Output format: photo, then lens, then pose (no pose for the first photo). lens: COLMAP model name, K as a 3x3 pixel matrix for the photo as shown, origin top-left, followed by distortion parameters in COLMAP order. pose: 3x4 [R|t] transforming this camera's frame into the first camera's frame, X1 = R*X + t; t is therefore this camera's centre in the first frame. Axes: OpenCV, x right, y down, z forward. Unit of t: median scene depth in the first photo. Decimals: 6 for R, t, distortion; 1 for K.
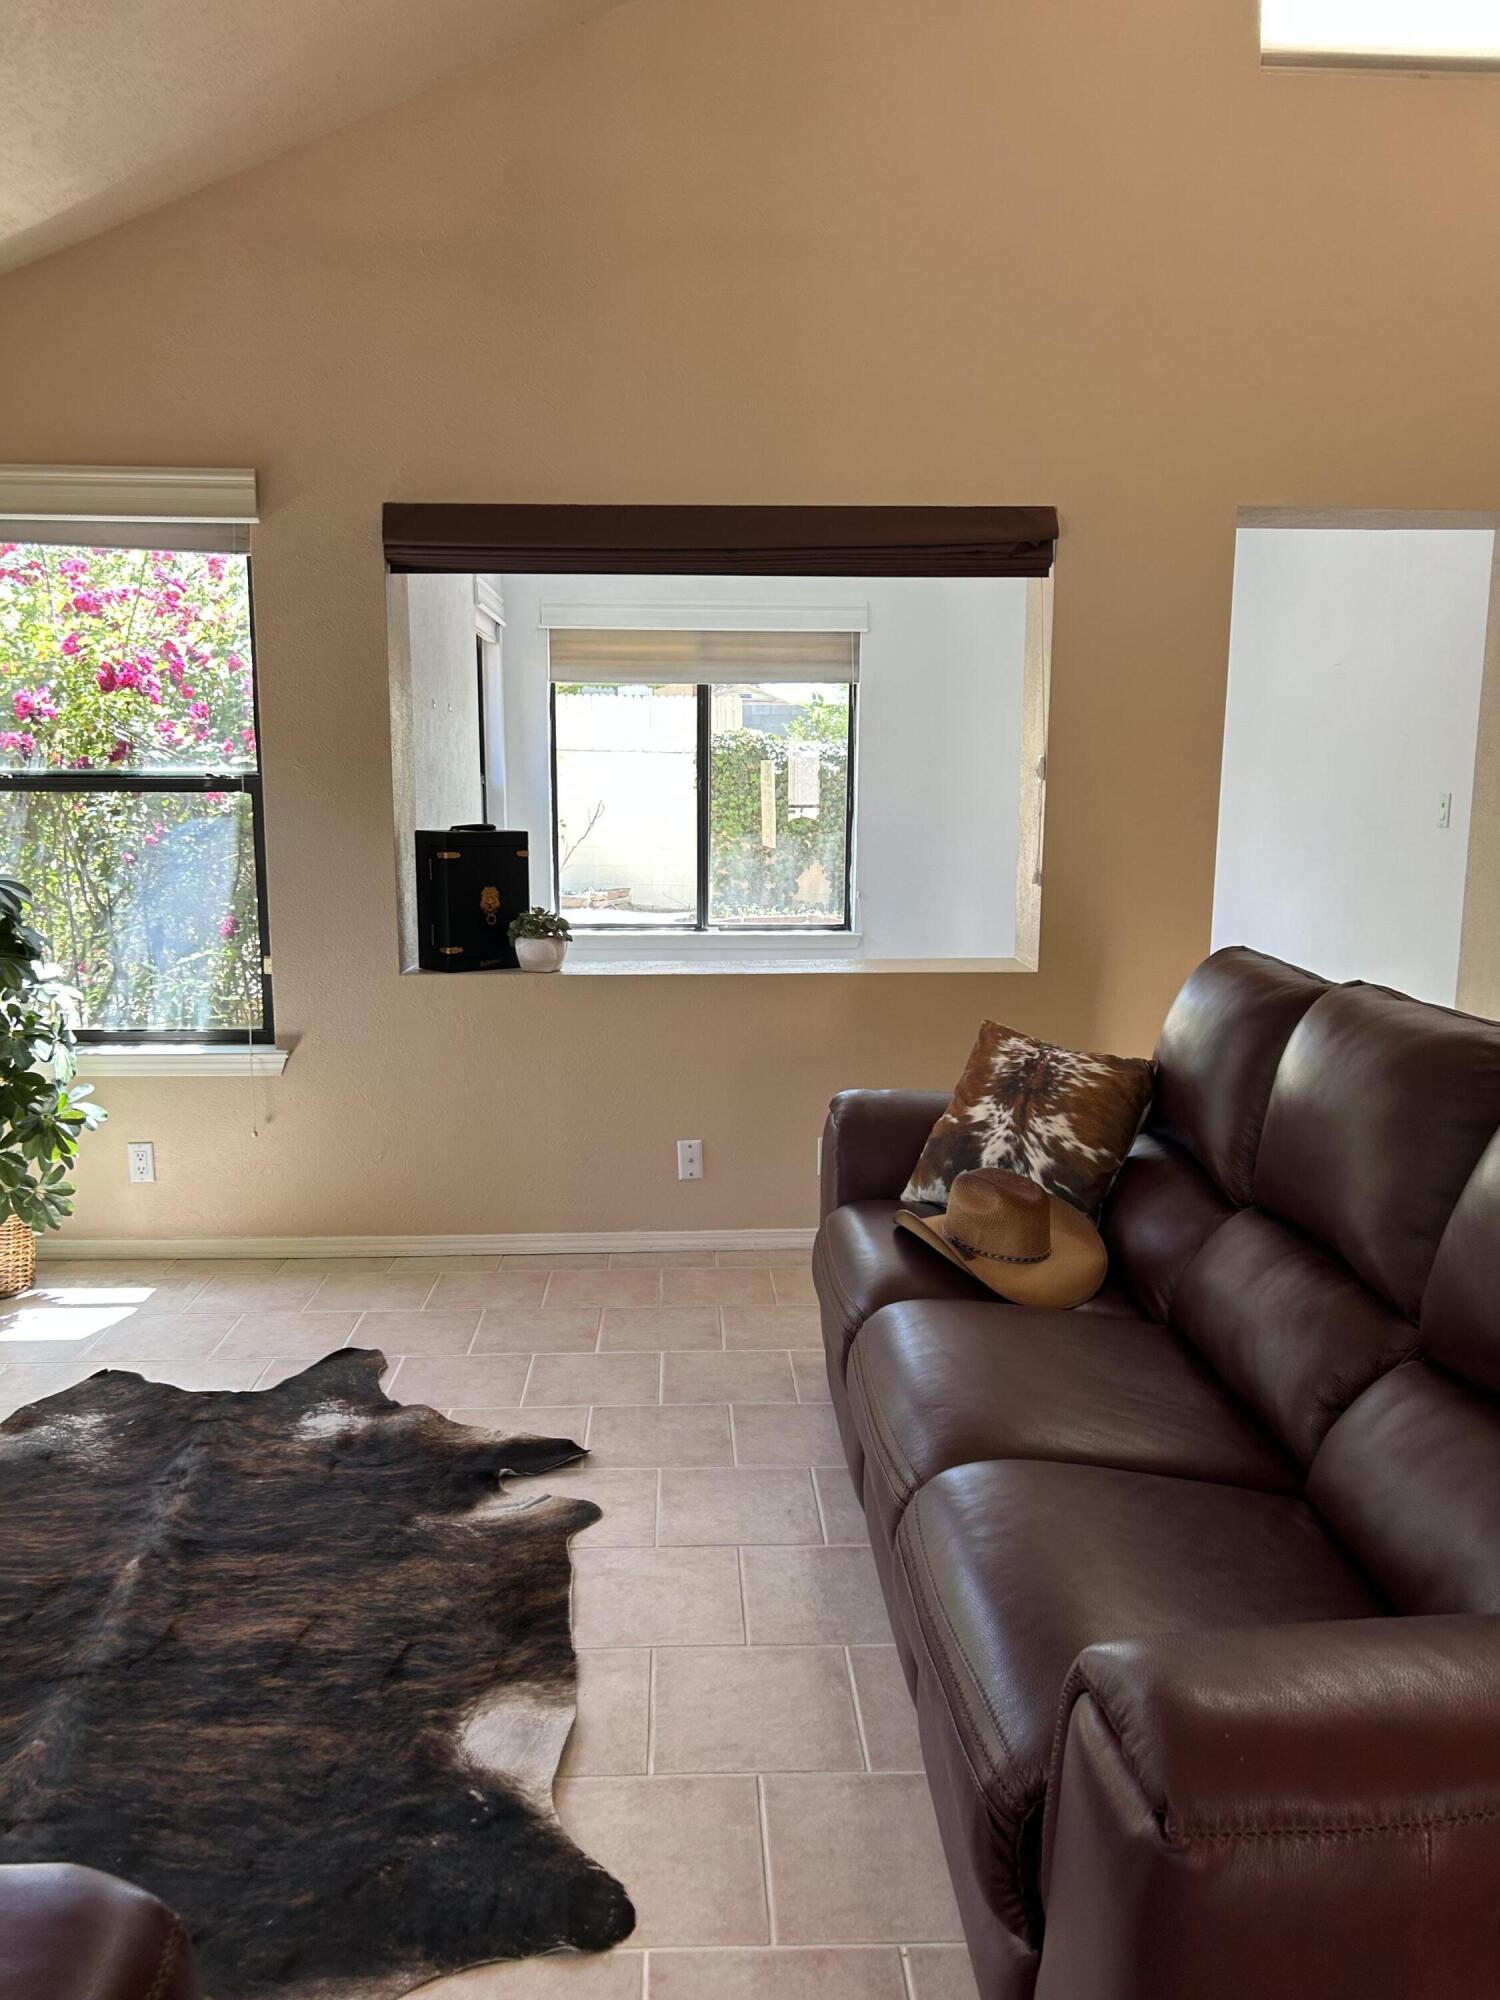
lens RADIAL K [[1514.5, 0, 737.6], [0, 1514.5, 1008.1], [0, 0, 1]] dist [0.054202, -0.059941]
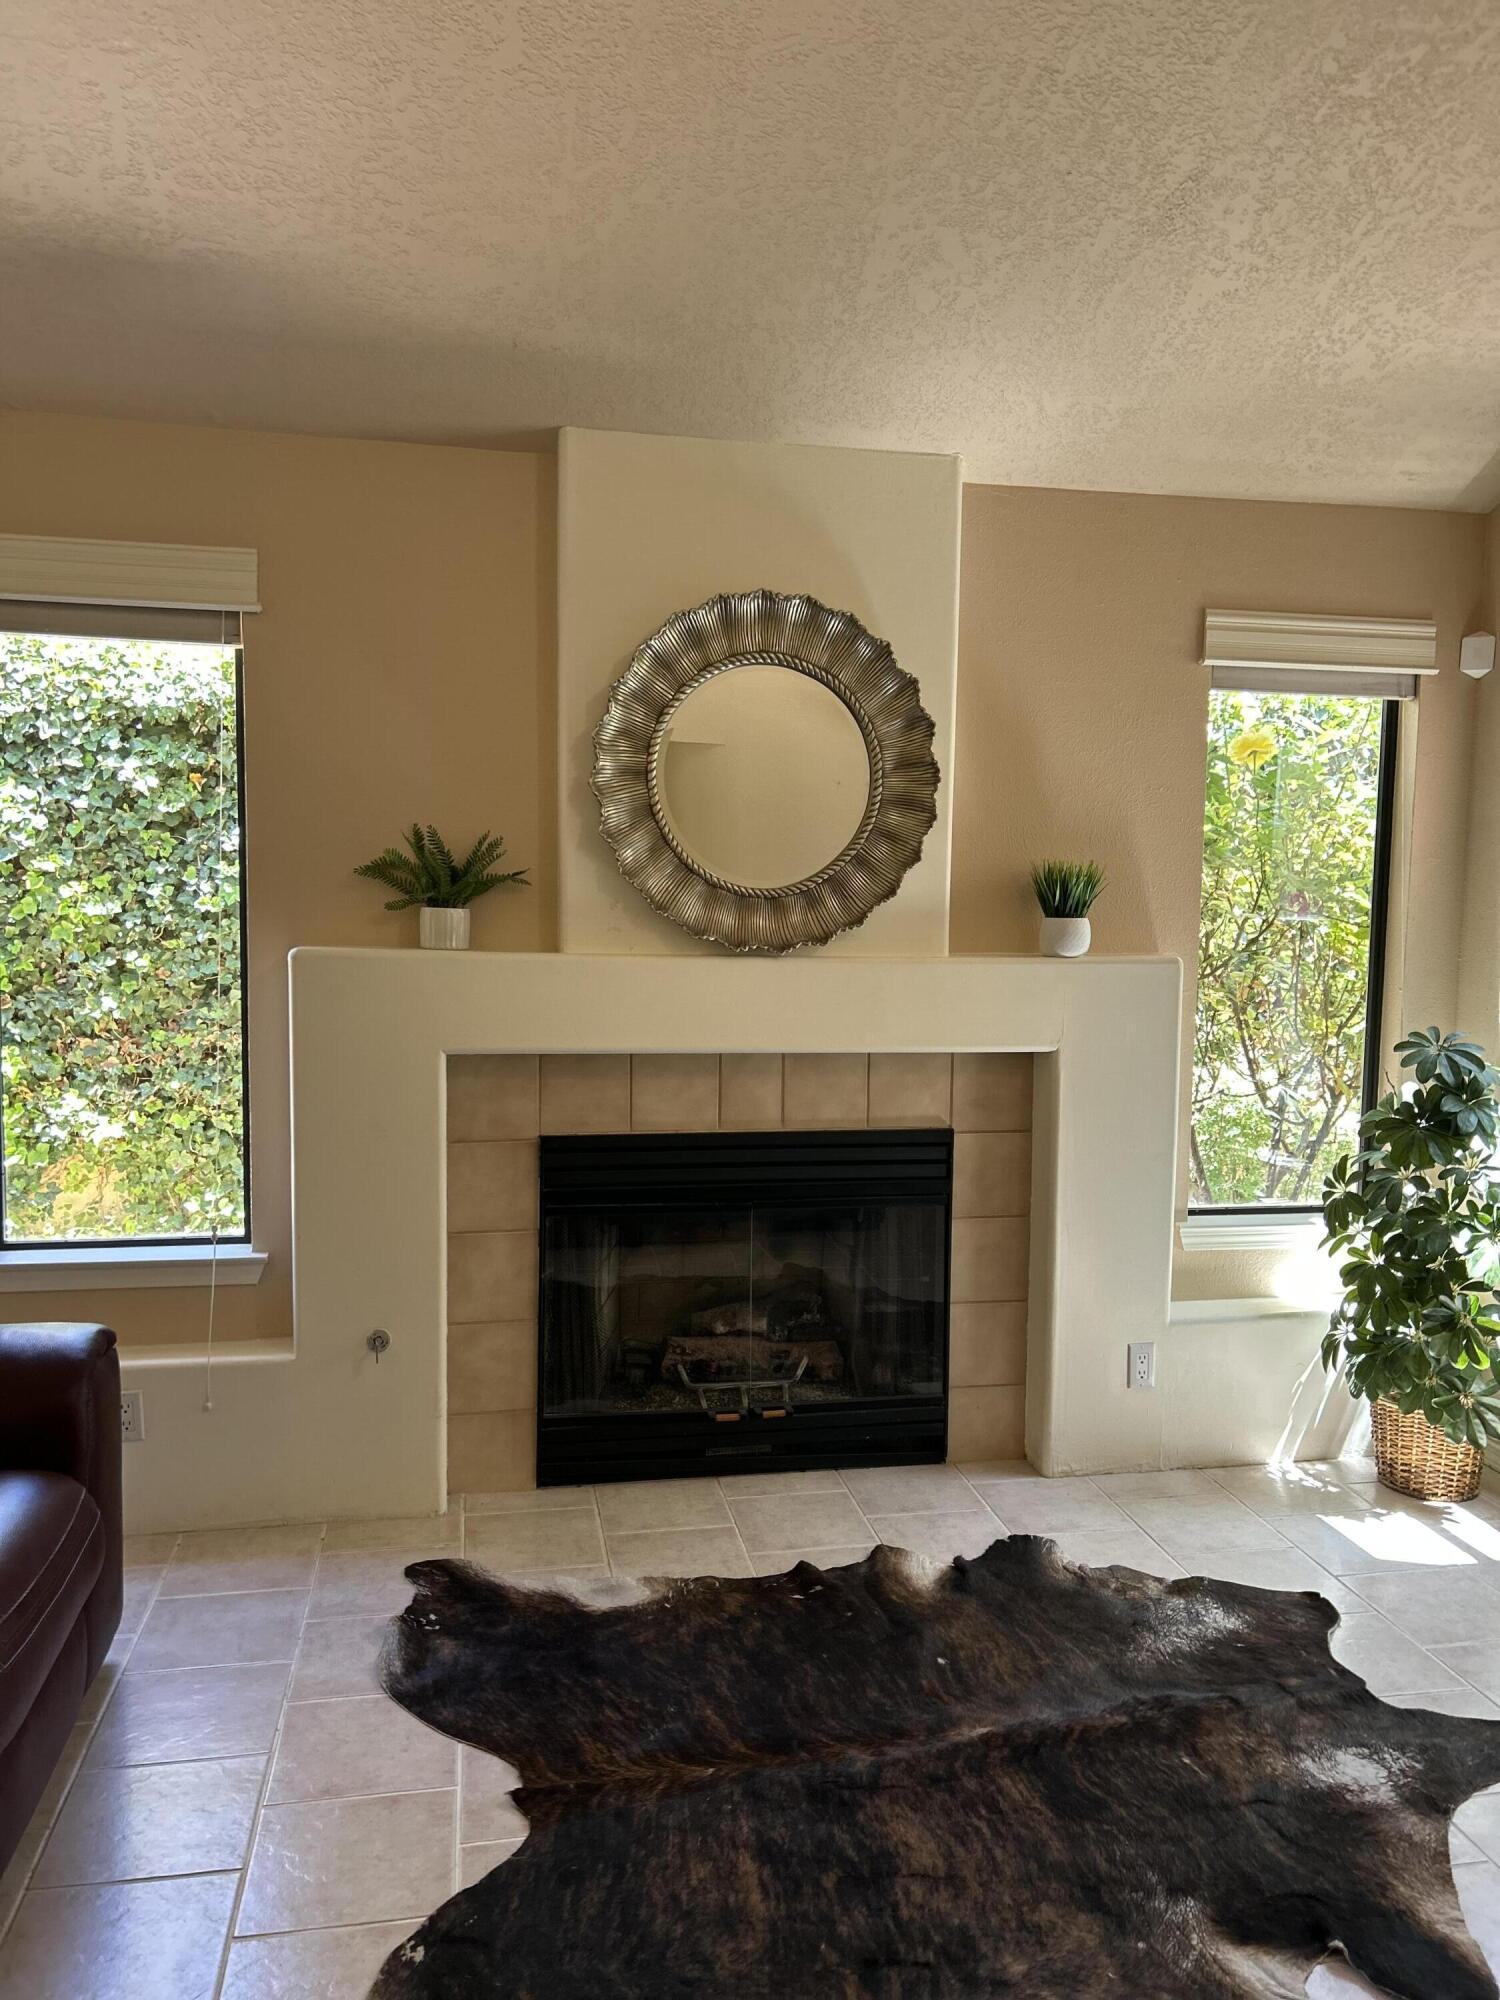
lens RADIAL K [[1527.9, 0, 777.5], [0, 1527.9, 1005.9], [0, 0, 1]] dist [0.064364, -0.066942]
pose [[0.148654, 0.078362, -0.985780, 0.369146], [-0.168136, 0.984344, 0.052893, -0.088995], [0.974491, 0.157882, 0.159502, 0.439007]]
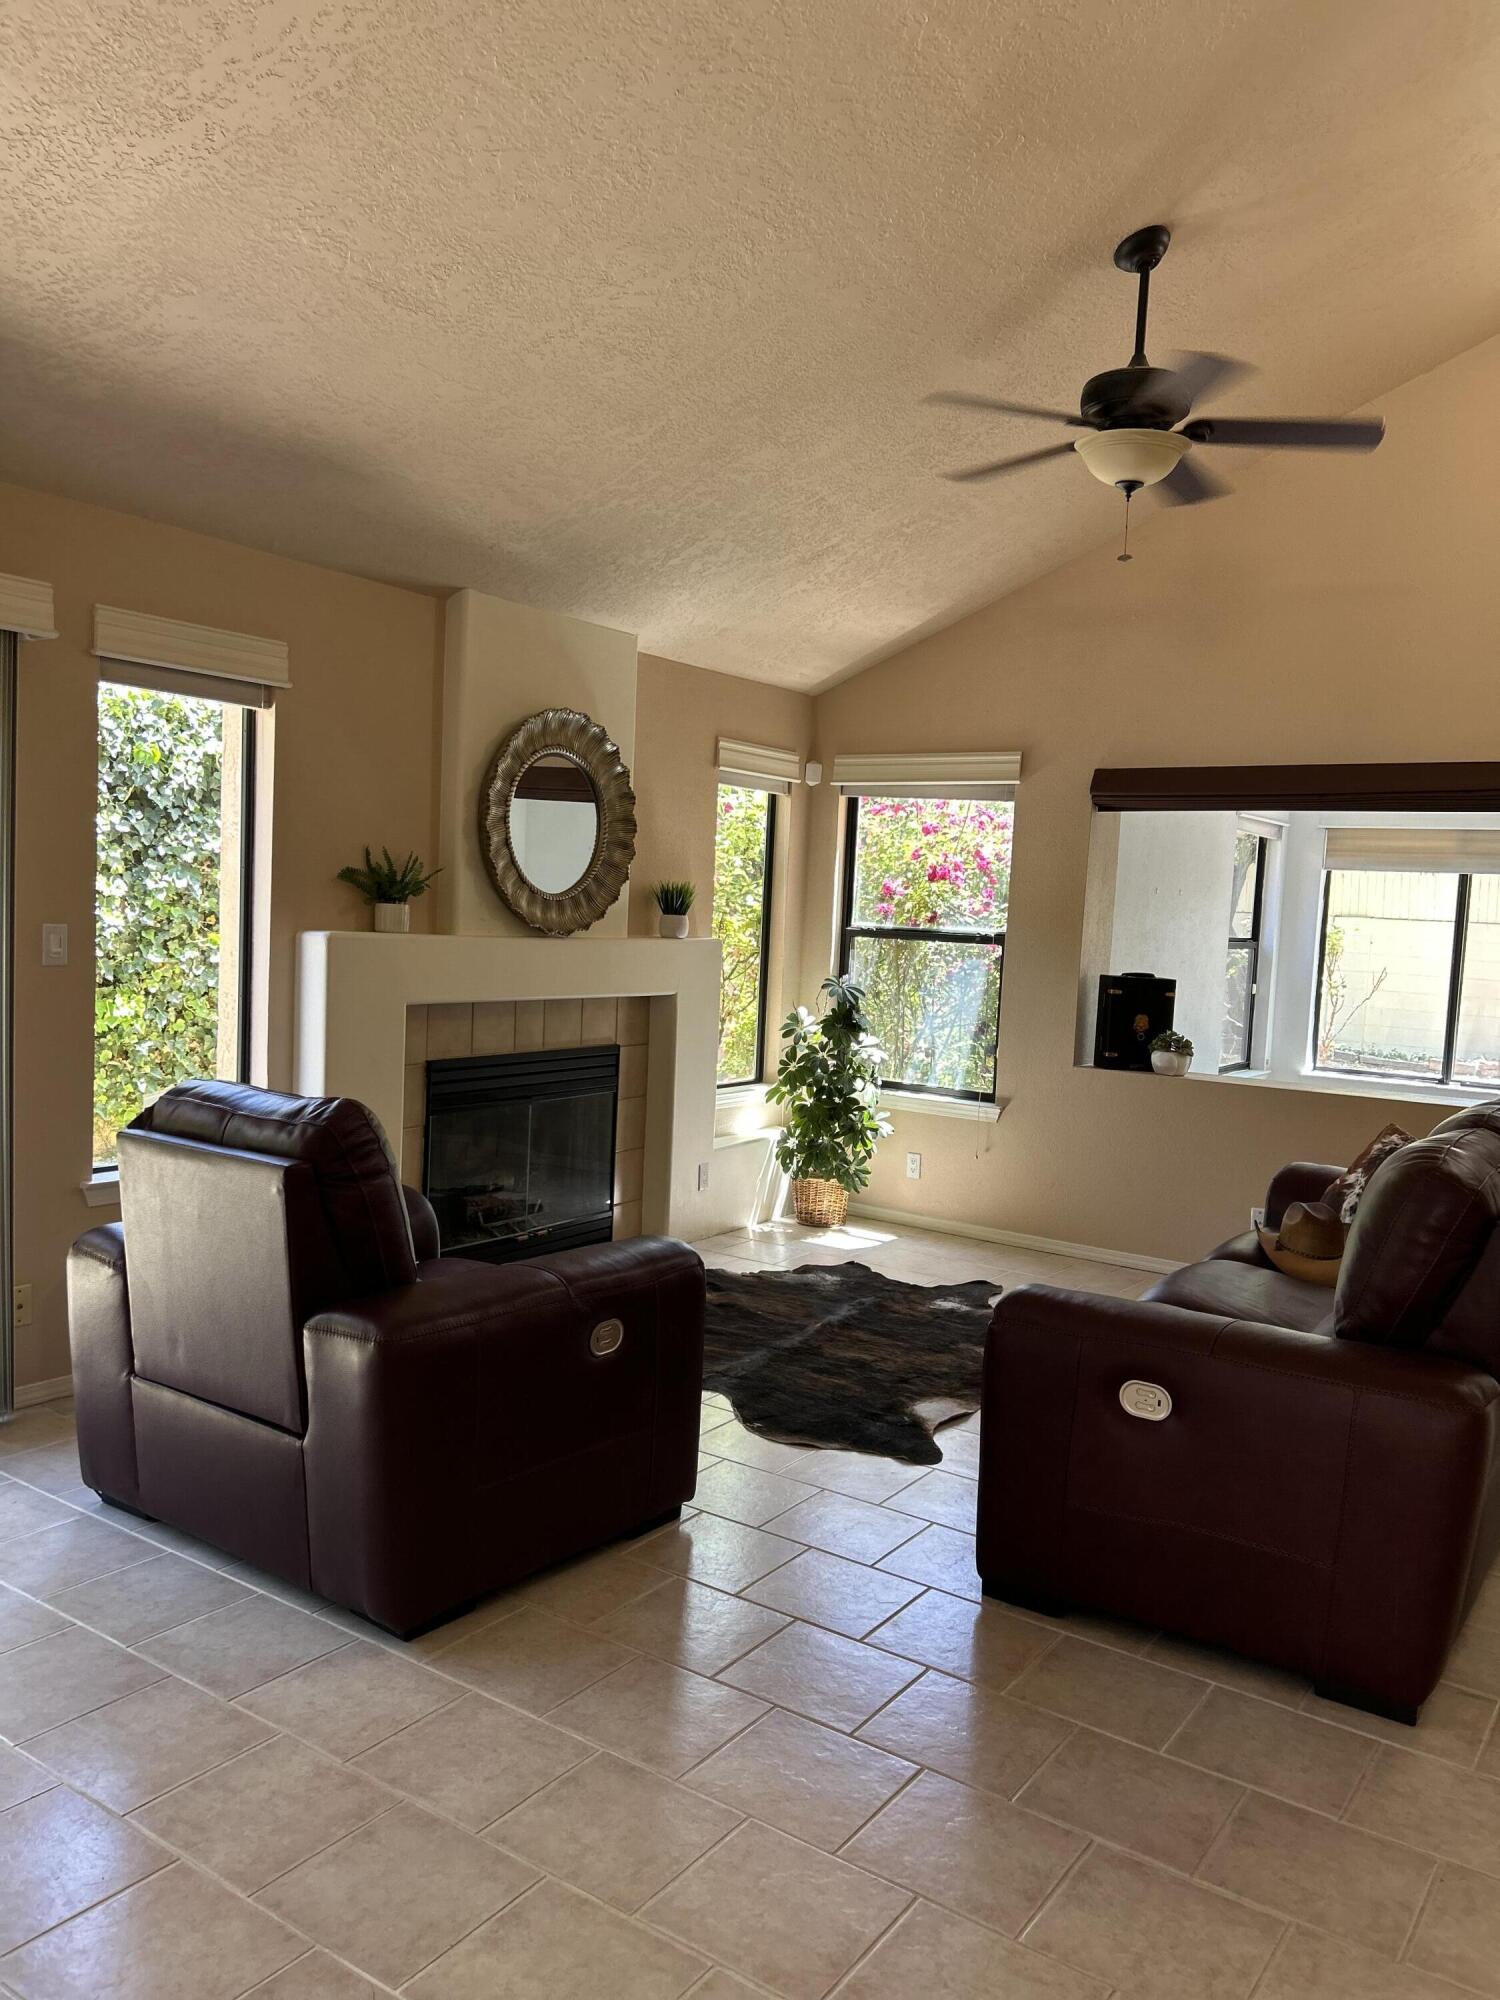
lens RADIAL K [[1514.5, 0, 737.6], [0, 1514.5, 1008.1], [0, 0, 1]] dist [0.054202, -0.059941]
pose [[0.797408, 0.074245, -0.598856, 0.462194], [-0.135052, 0.989187, -0.057192, 0.058136], [0.588135, 0.126482, 0.798812, -0.473932]]
